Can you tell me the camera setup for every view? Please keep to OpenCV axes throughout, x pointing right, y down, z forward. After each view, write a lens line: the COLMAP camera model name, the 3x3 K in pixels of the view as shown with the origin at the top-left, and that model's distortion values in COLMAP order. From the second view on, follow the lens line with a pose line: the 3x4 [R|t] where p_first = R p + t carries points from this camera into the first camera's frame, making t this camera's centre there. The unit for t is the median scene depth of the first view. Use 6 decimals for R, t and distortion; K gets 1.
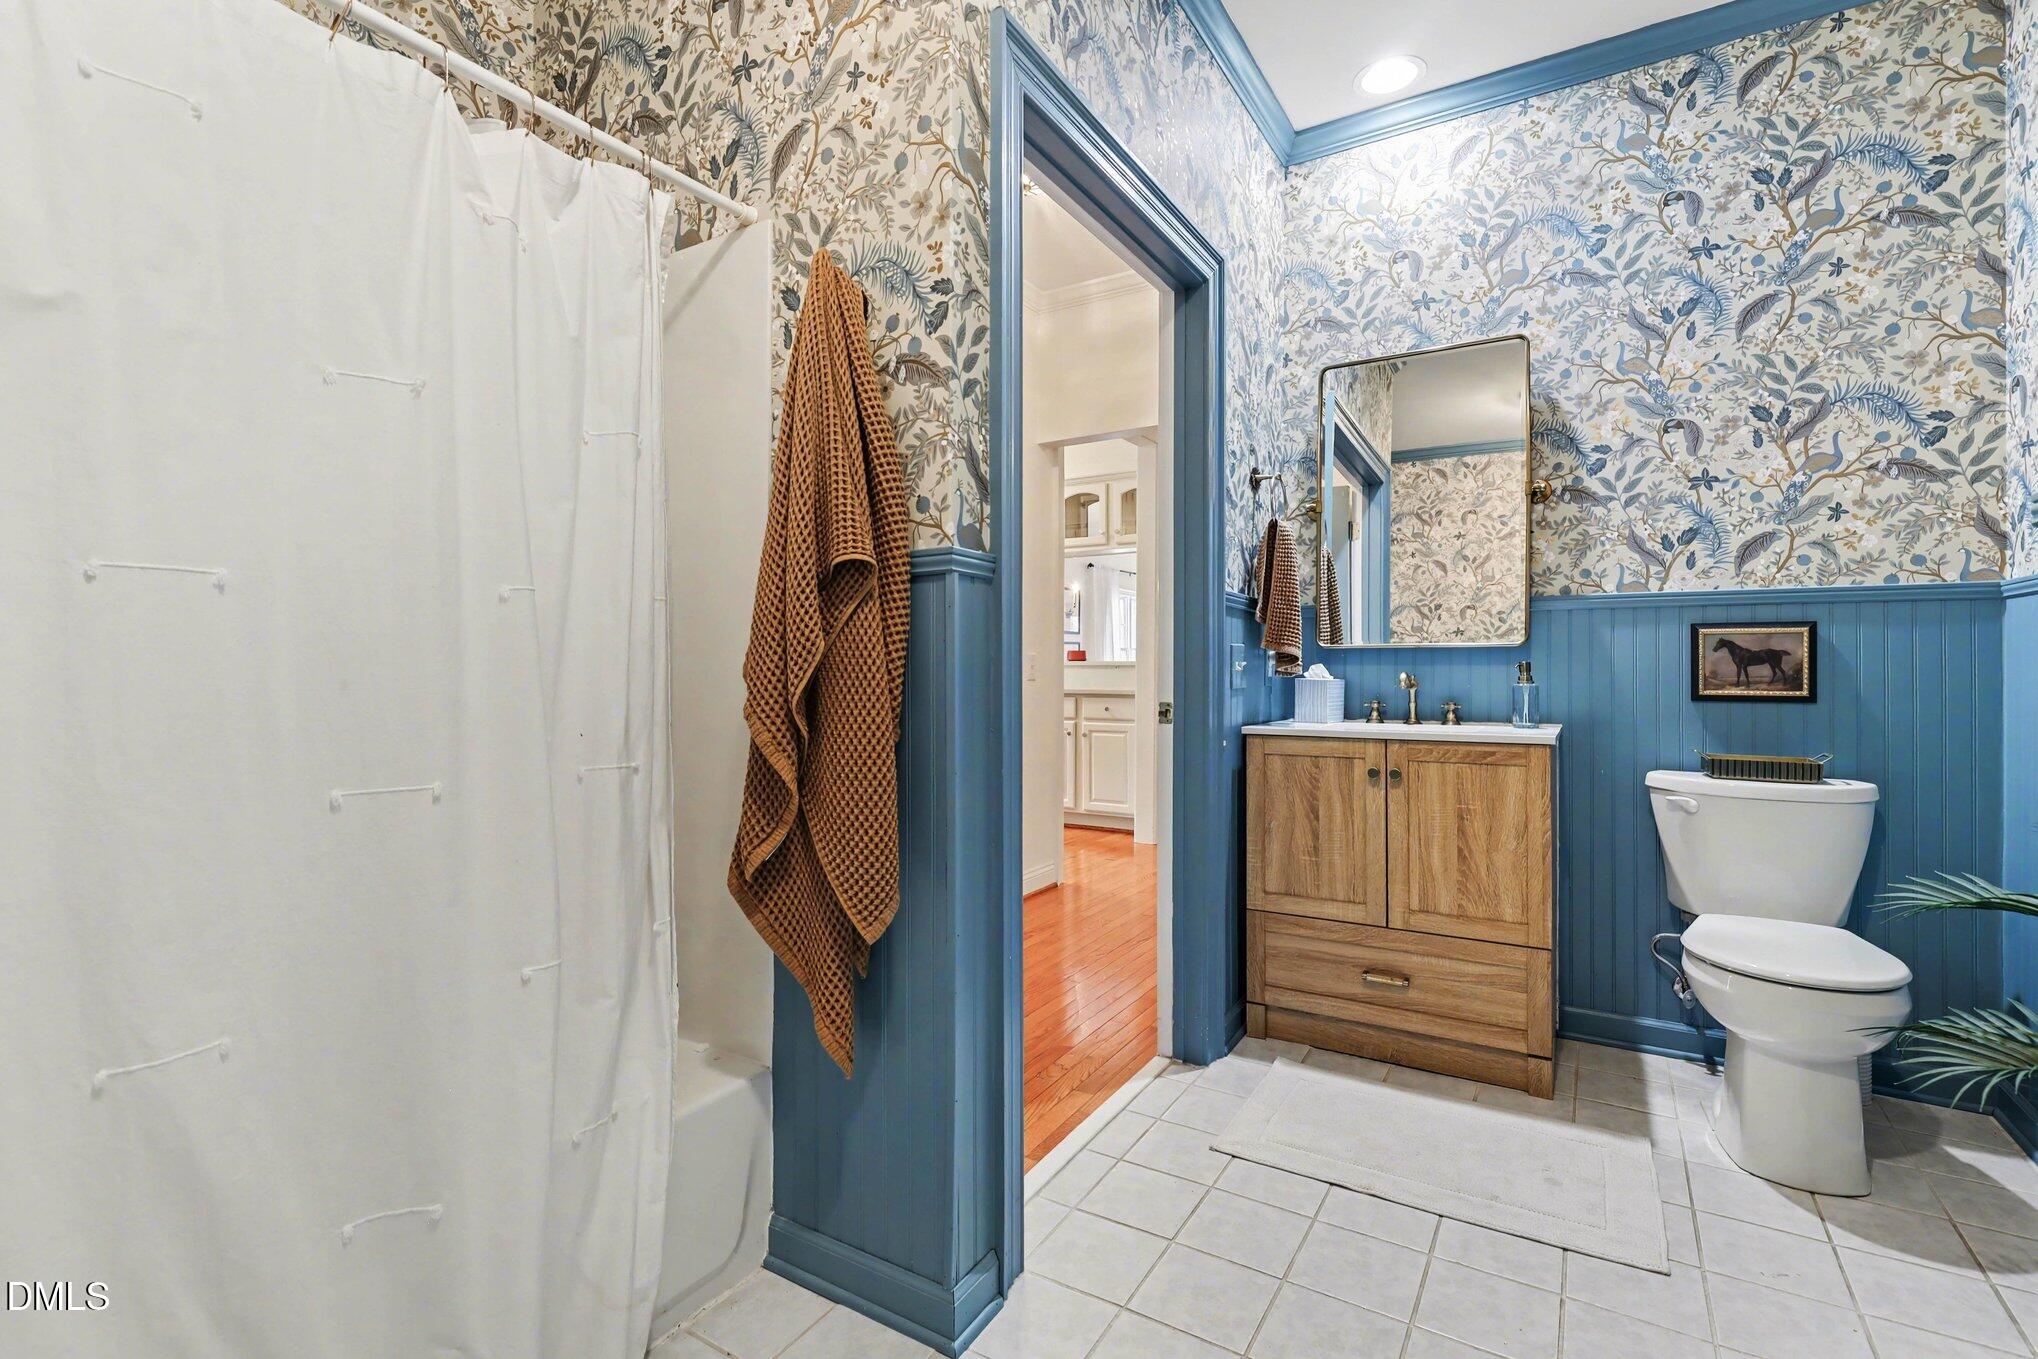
lens RADIAL K [[924.6, 0, 1024.6], [0, 924.6, 674.6], [0, 0, 1]] dist [-0.000179, -0.000212]
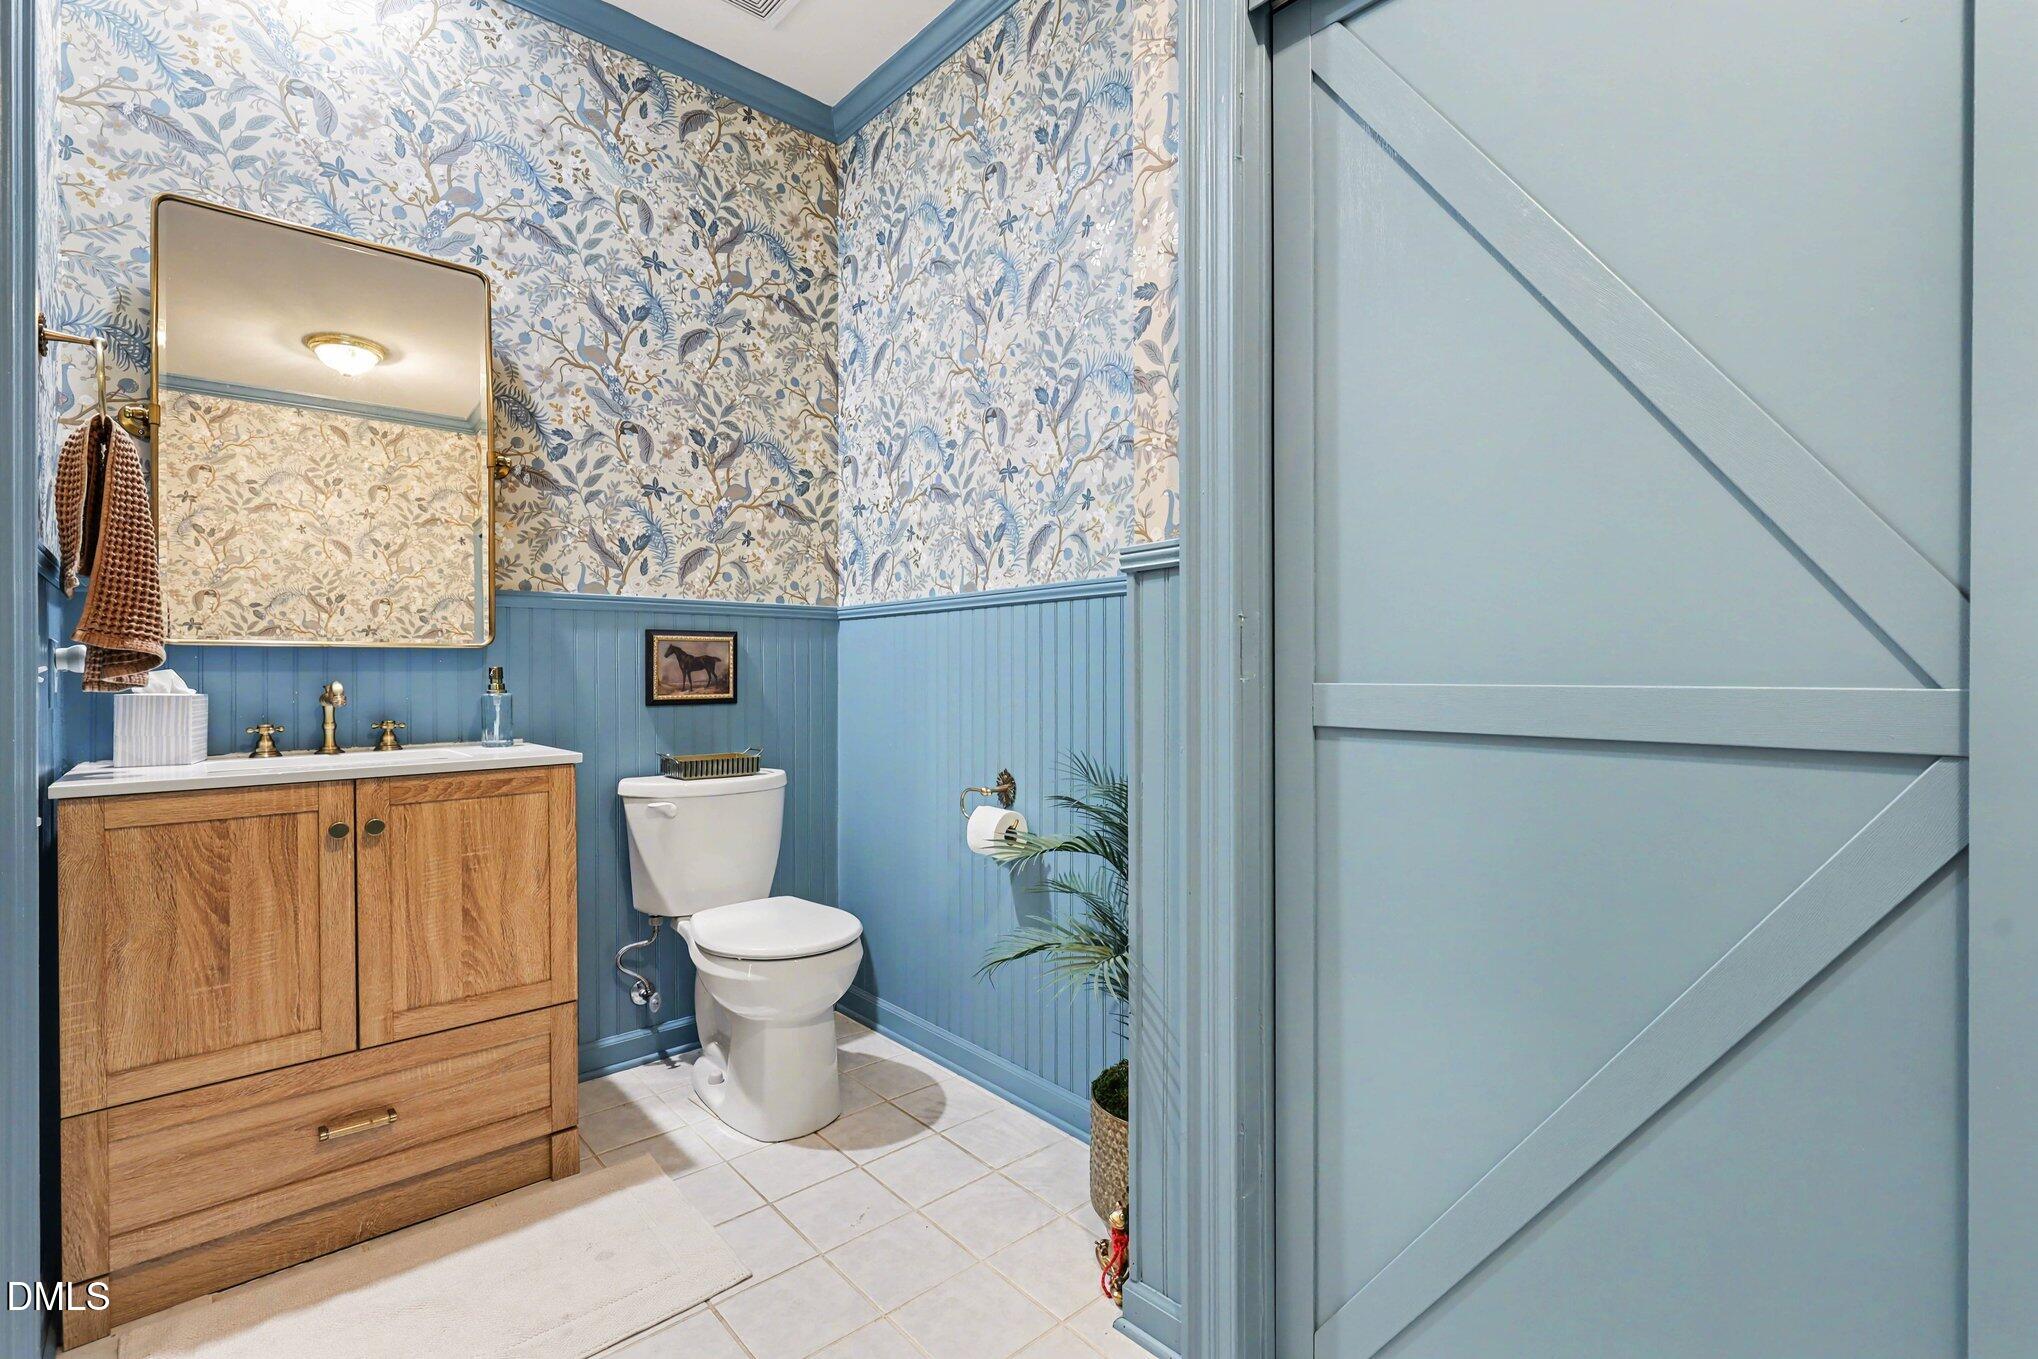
lens RADIAL K [[924.6, 0, 1024.6], [0, 924.6, 674.6], [0, 0, 1]] dist [-0.000179, -0.000212]
pose [[0.287901, -0.006700, 0.957637, -0.126424], [0.010707, 0.999936, 0.003777, -0.005370], [-0.957600, 0.009166, 0.287955, 0.319281]]
